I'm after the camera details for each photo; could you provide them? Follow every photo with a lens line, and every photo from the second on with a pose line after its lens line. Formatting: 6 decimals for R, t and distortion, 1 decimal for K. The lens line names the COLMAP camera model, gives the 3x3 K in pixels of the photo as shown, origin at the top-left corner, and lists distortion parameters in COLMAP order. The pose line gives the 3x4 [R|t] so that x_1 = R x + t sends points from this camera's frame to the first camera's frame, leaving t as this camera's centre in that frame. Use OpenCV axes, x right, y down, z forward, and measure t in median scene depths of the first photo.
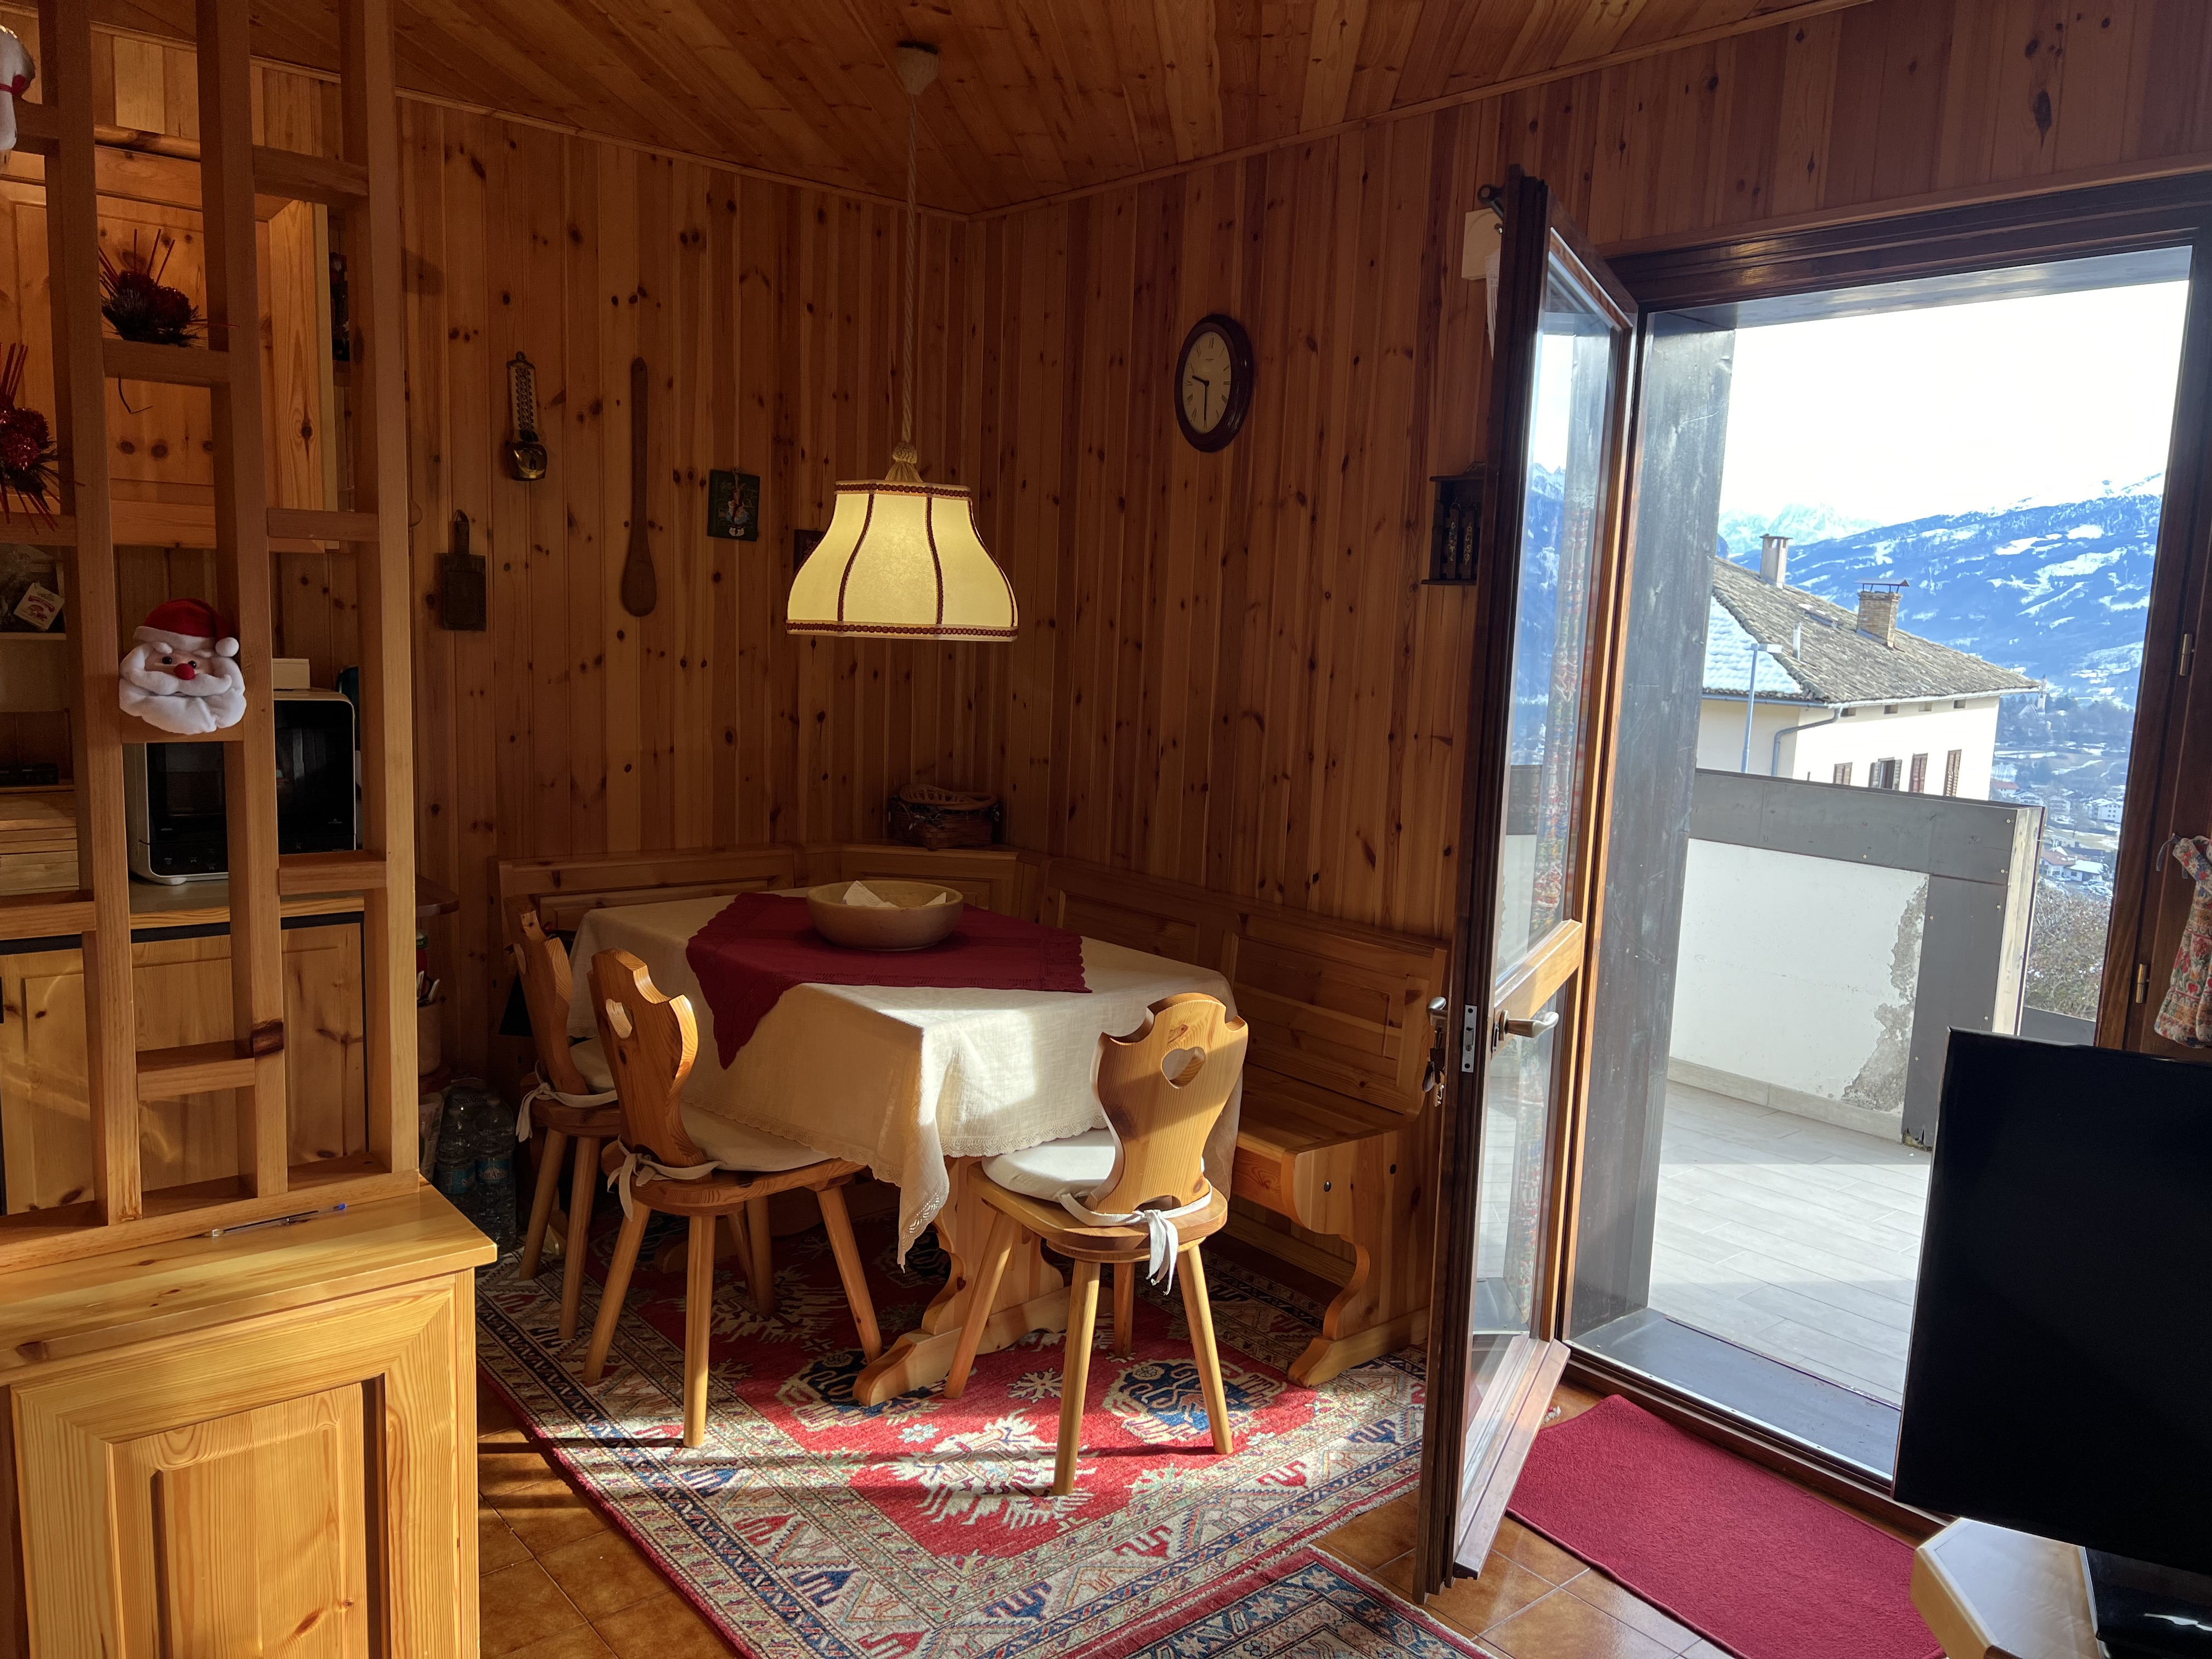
lens RADIAL K [[1646.3, 0, 1107.8], [0, 1646.3, 851.6], [0, 0, 1]] dist [0.063924, -0.073819]
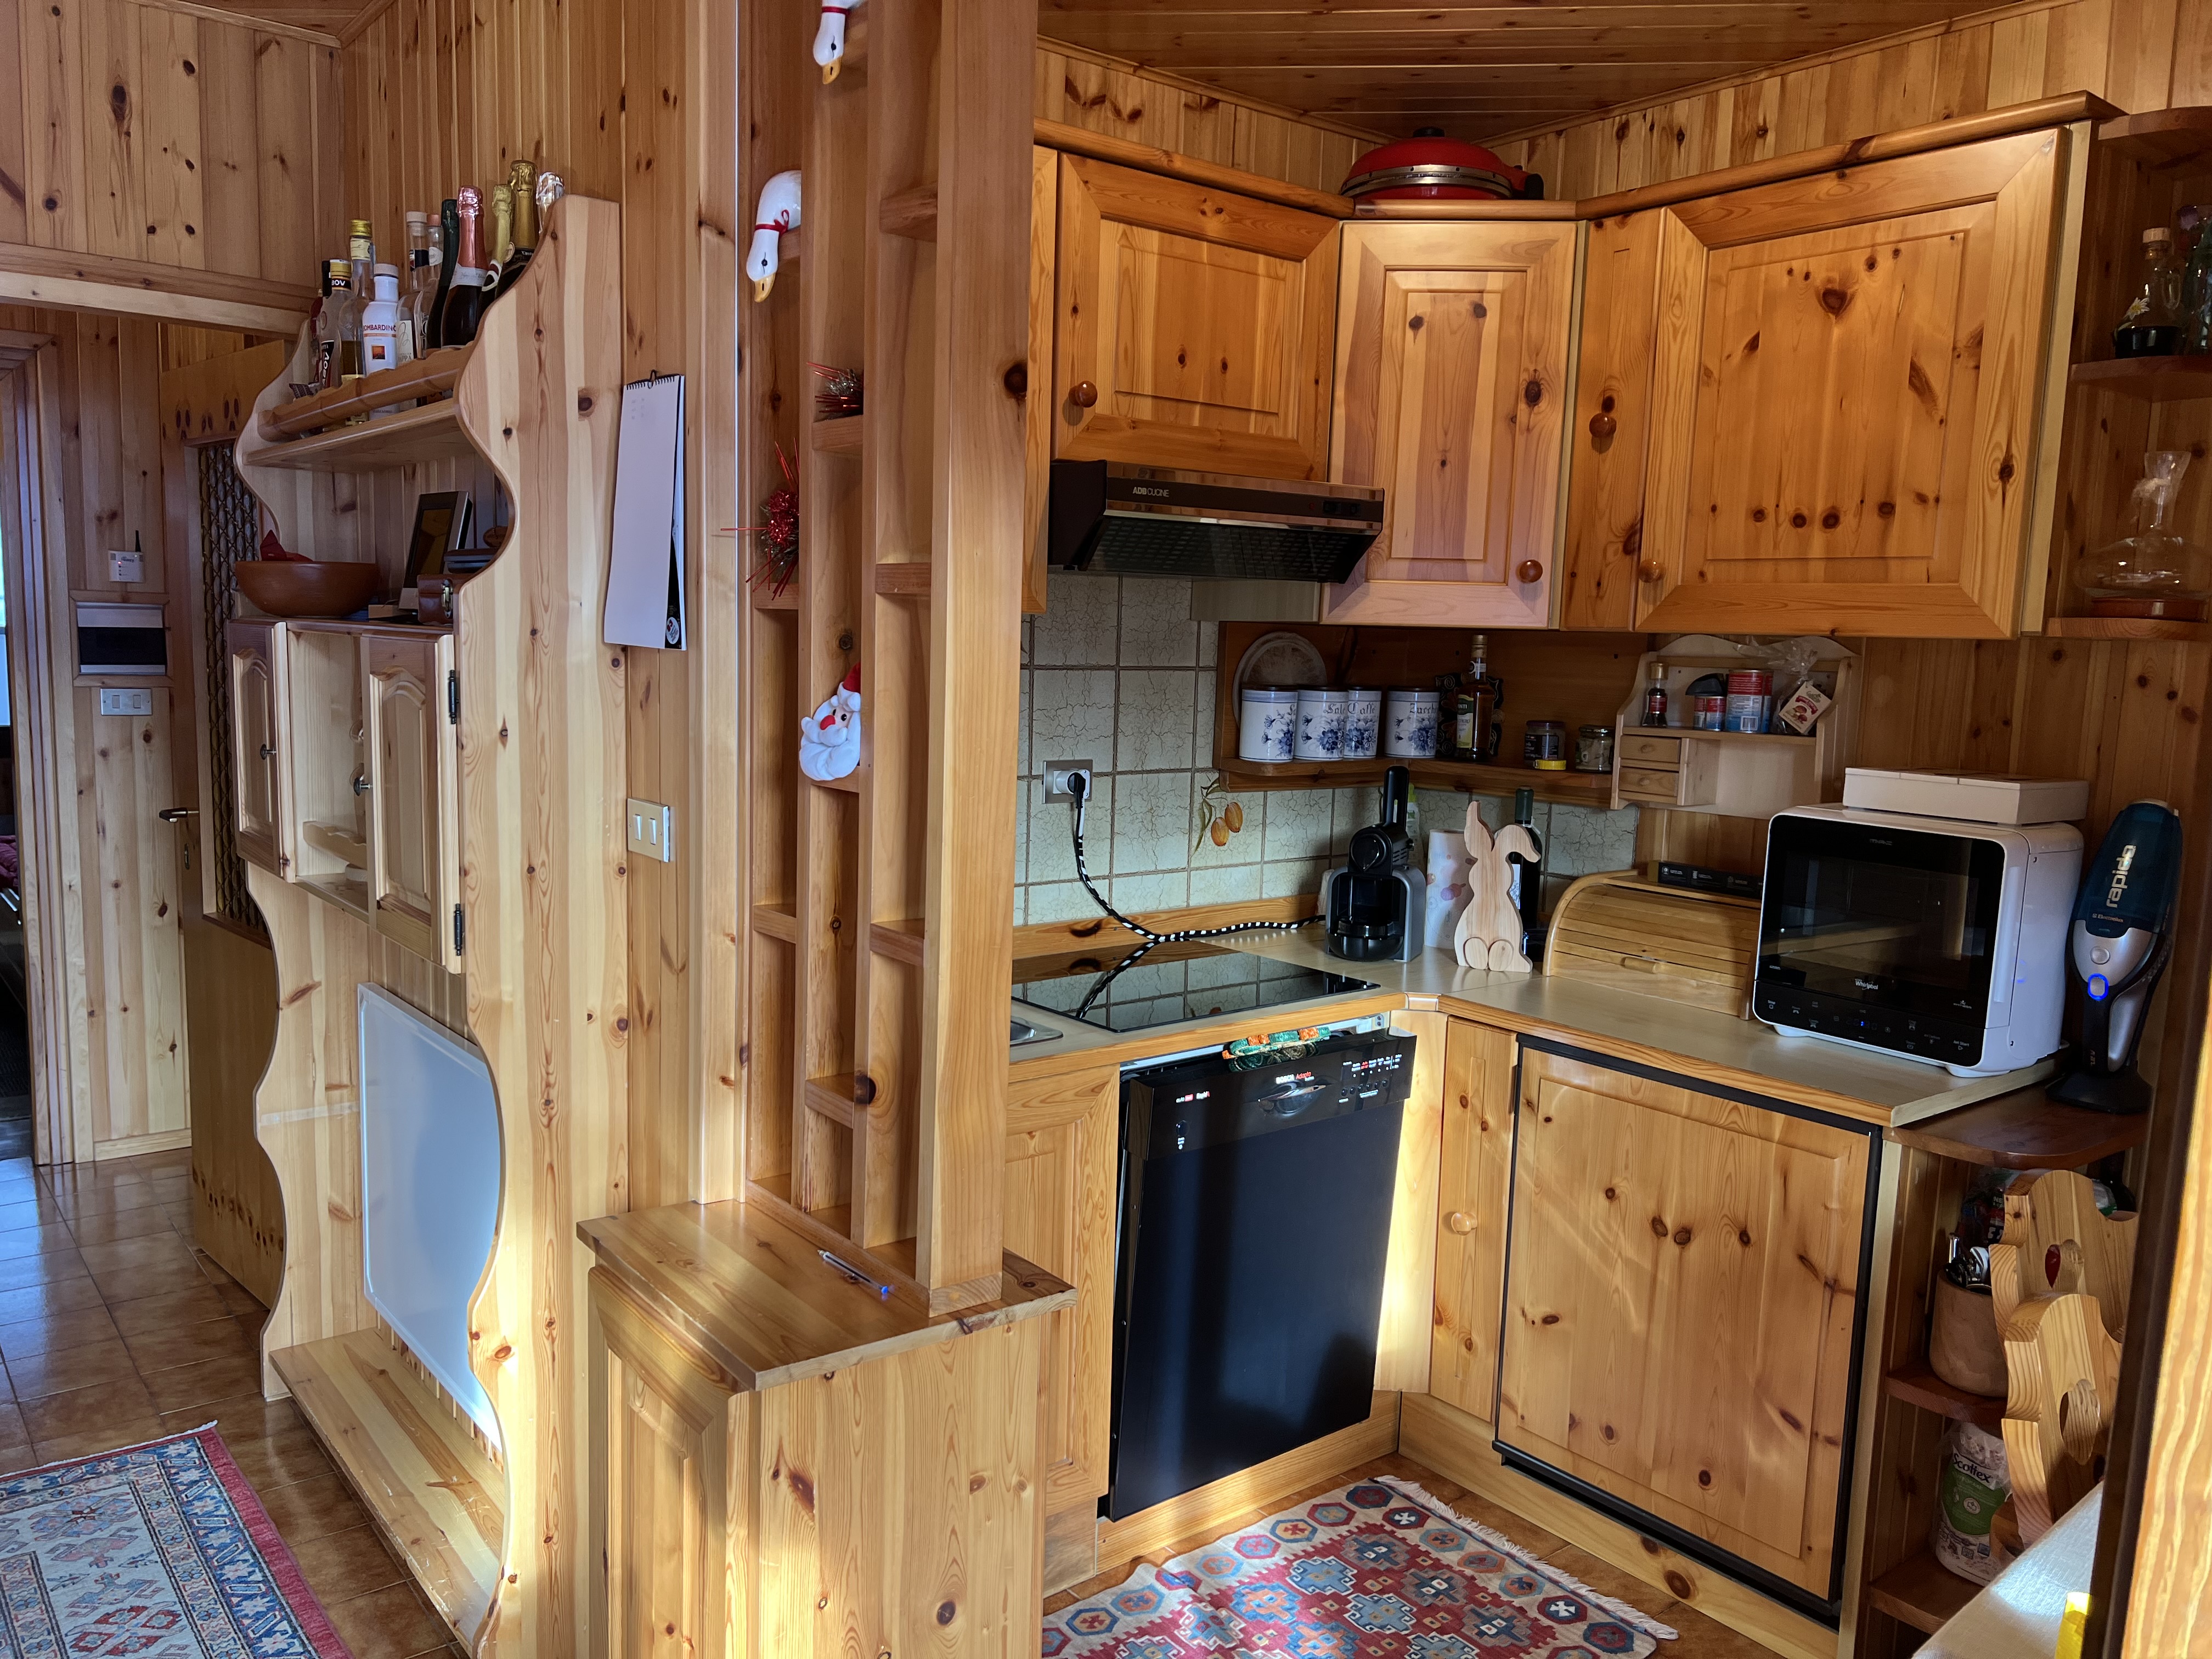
lens RADIAL K [[1646.3, 0, 1107.8], [0, 1646.3, 851.6], [0, 0, 1]] dist [0.063924, -0.073819]
pose [[-0.012924, 0.090677, -0.995797, 0.171986], [-0.183159, 0.978815, 0.091508, -0.054255], [0.982998, 0.183572, 0.003958, 0.413518]]
